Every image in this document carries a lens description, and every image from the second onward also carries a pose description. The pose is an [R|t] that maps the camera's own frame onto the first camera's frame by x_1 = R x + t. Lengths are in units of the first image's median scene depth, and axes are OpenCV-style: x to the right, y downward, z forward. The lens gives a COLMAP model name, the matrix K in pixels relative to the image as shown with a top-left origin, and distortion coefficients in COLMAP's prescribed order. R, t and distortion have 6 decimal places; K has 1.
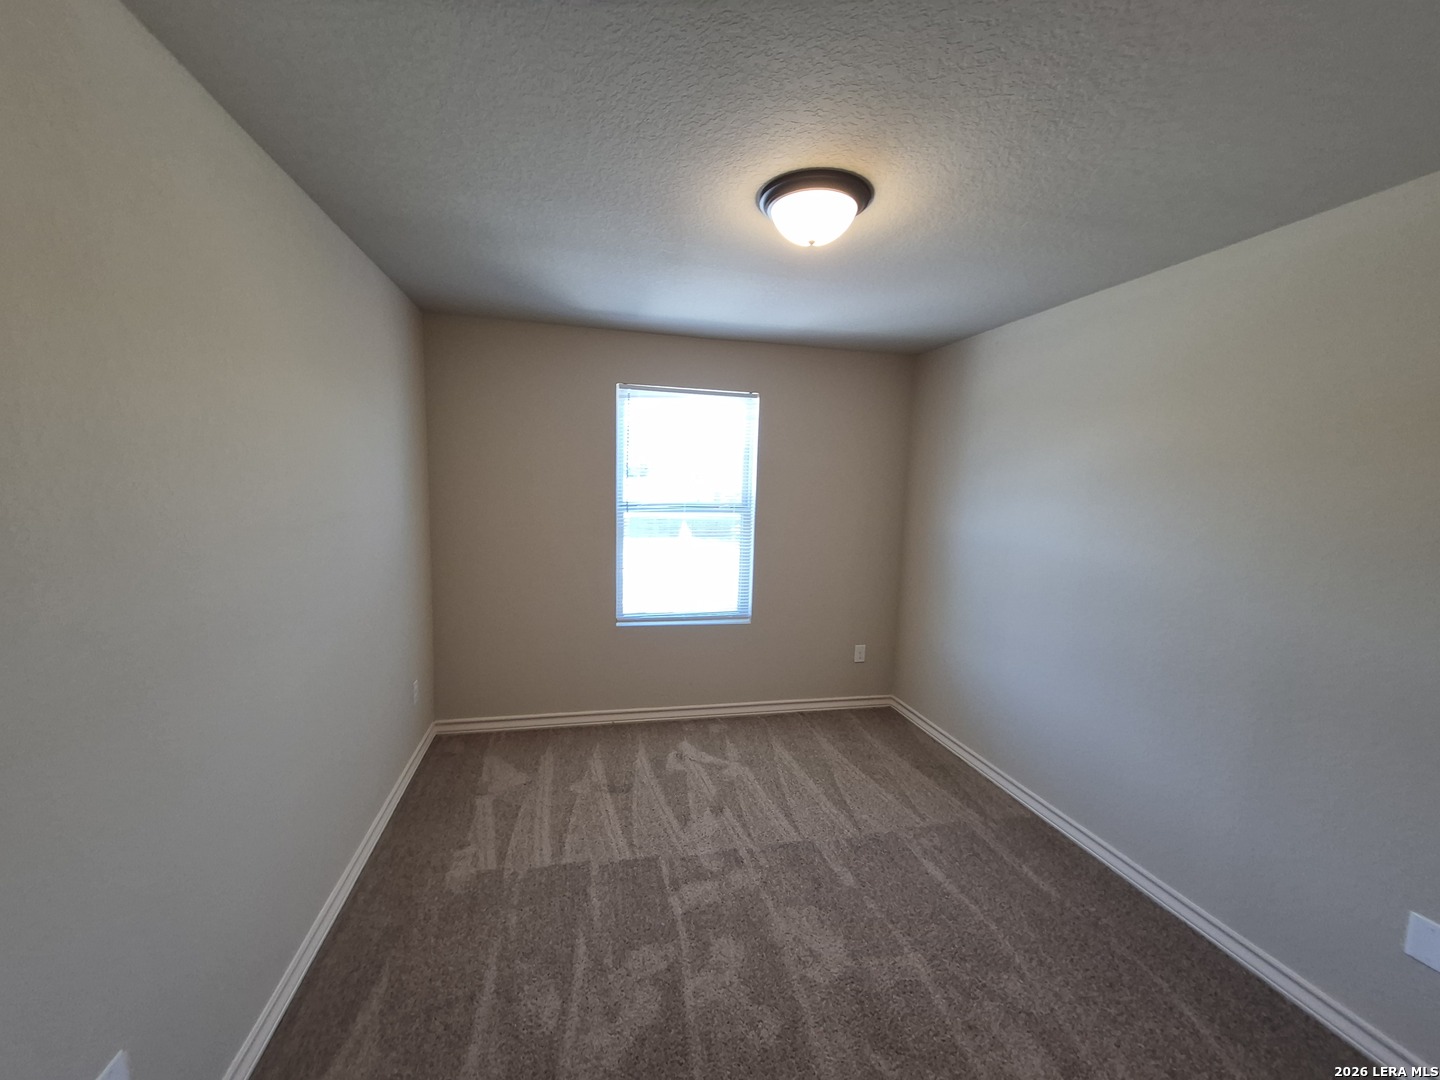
lens RADIAL K [[565.0, 0, 704.5], [0, 565.0, 536.9], [0, 0, 1]] dist [0.006583, -0.000724]
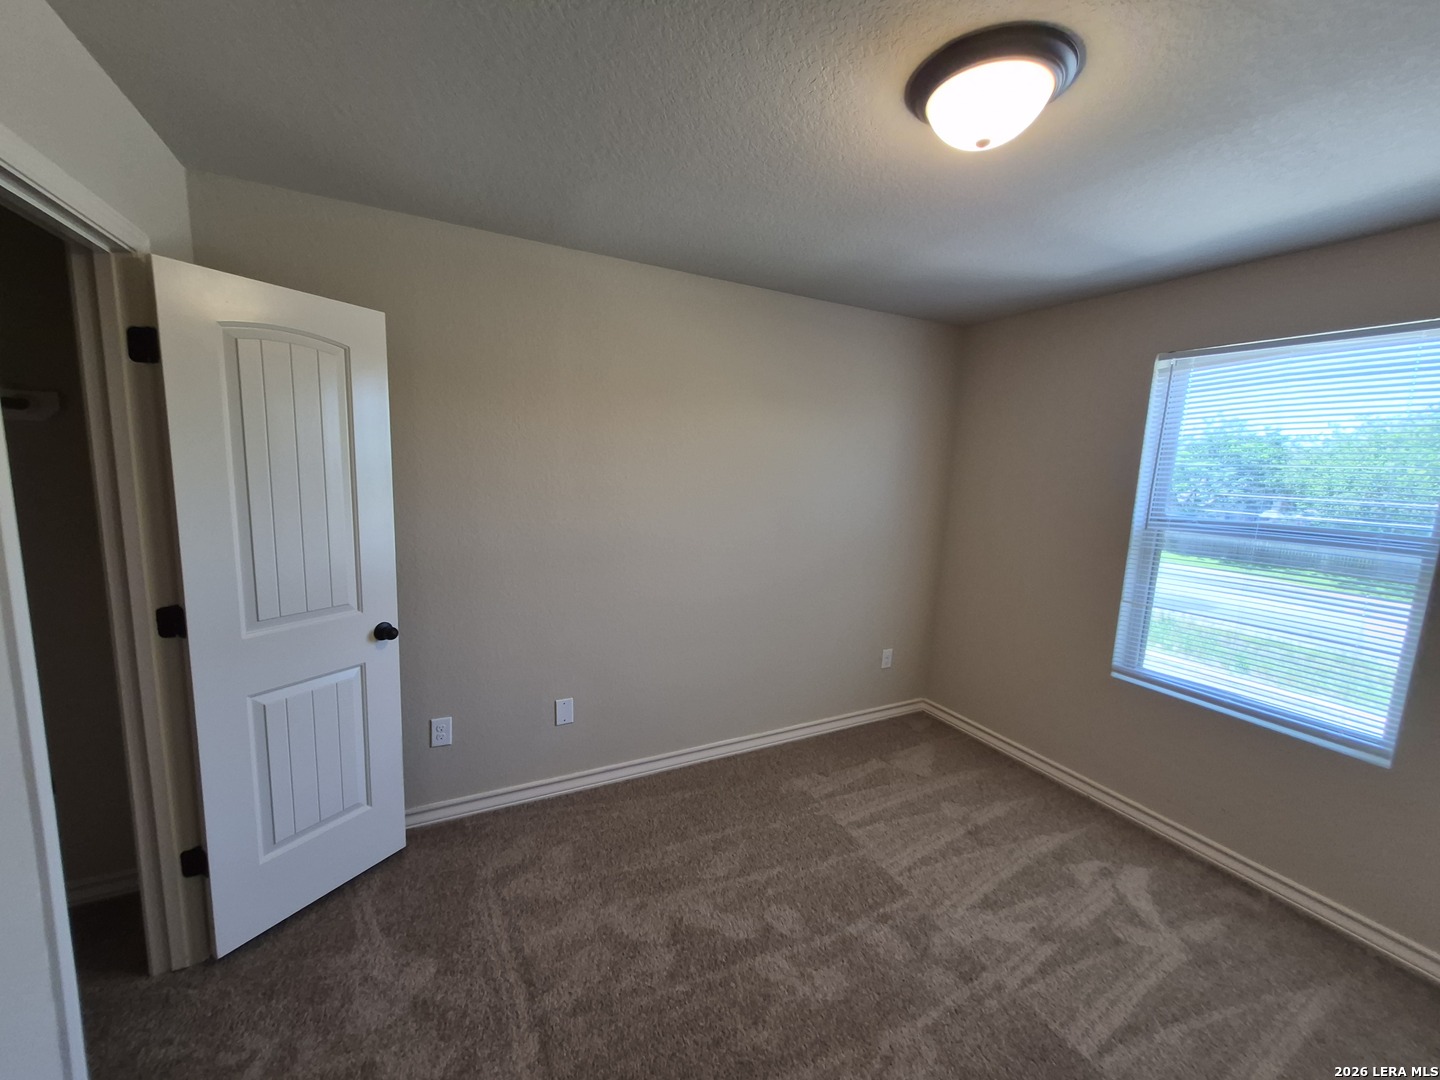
lens RADIAL K [[565.0, 0, 719.3], [0, 565.0, 546.0], [0, 0, 1]] dist [0.006583, -0.000724]
pose [[0.246549, 0.123911, -0.961176, 0.538204], [-0.124055, 0.987669, 0.095505, -0.030208], [0.961158, 0.095692, 0.258880, 0.347542]]
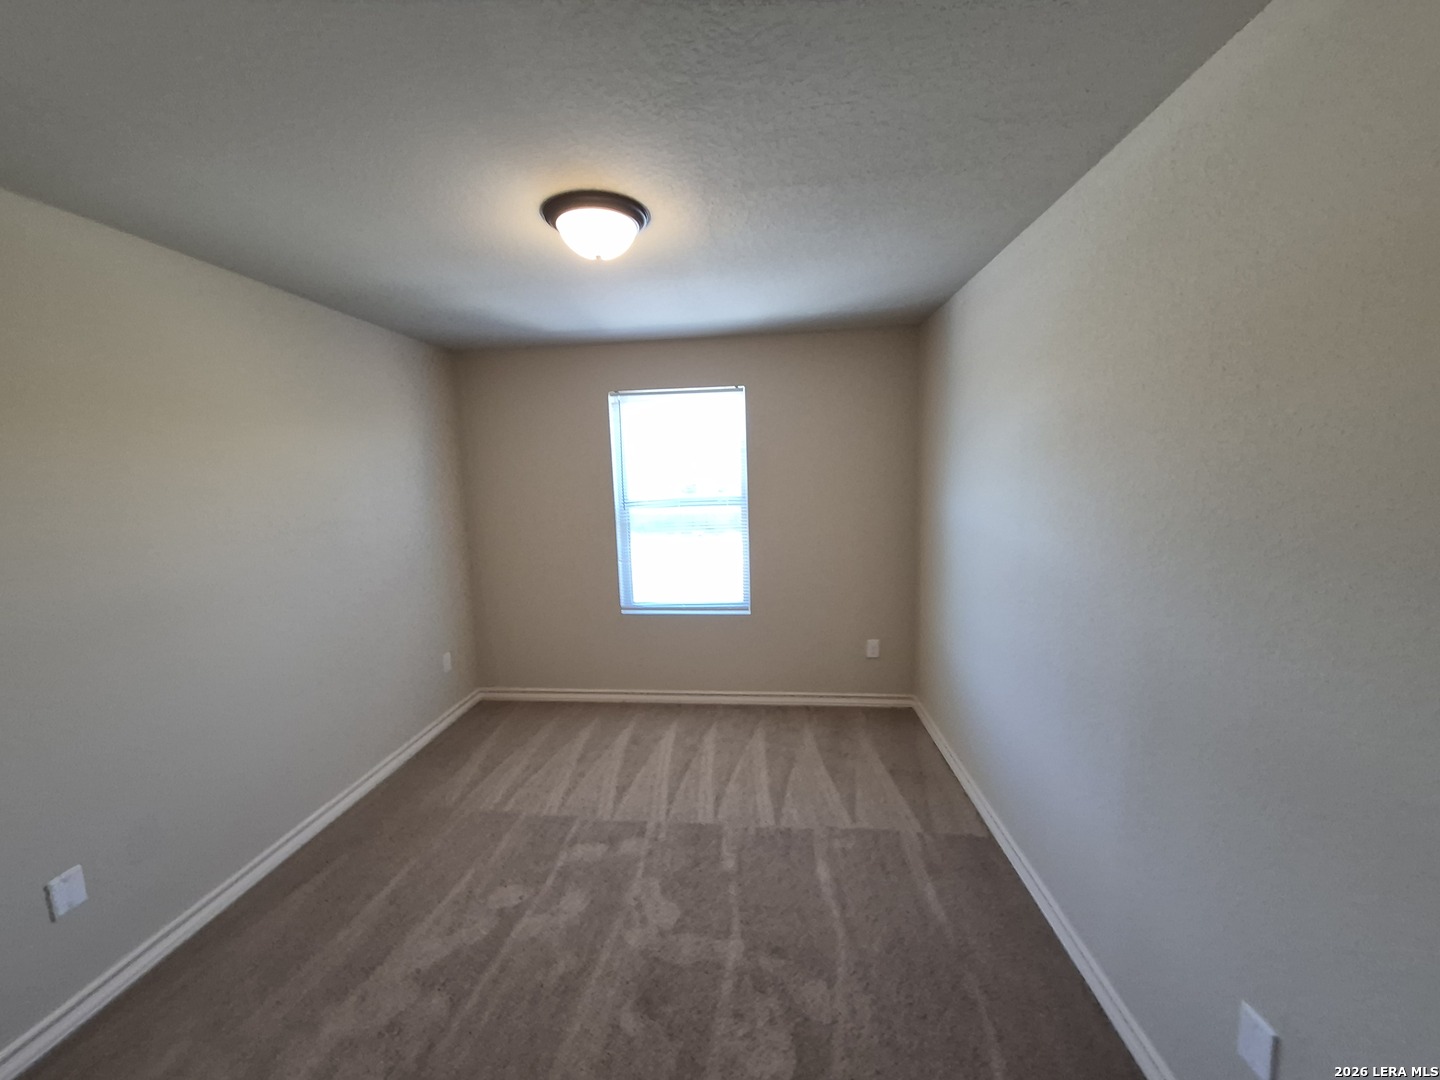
lens RADIAL K [[565.0, 0, 708.4], [0, 565.0, 536.7], [0, 0, 1]] dist [0.006583, -0.000724]
pose [[0.946441, -0.017107, -0.322424, 0.451271], [0.024360, 0.999533, 0.018472, -0.009332], [0.321957, -0.025337, 0.946415, 0.023195]]
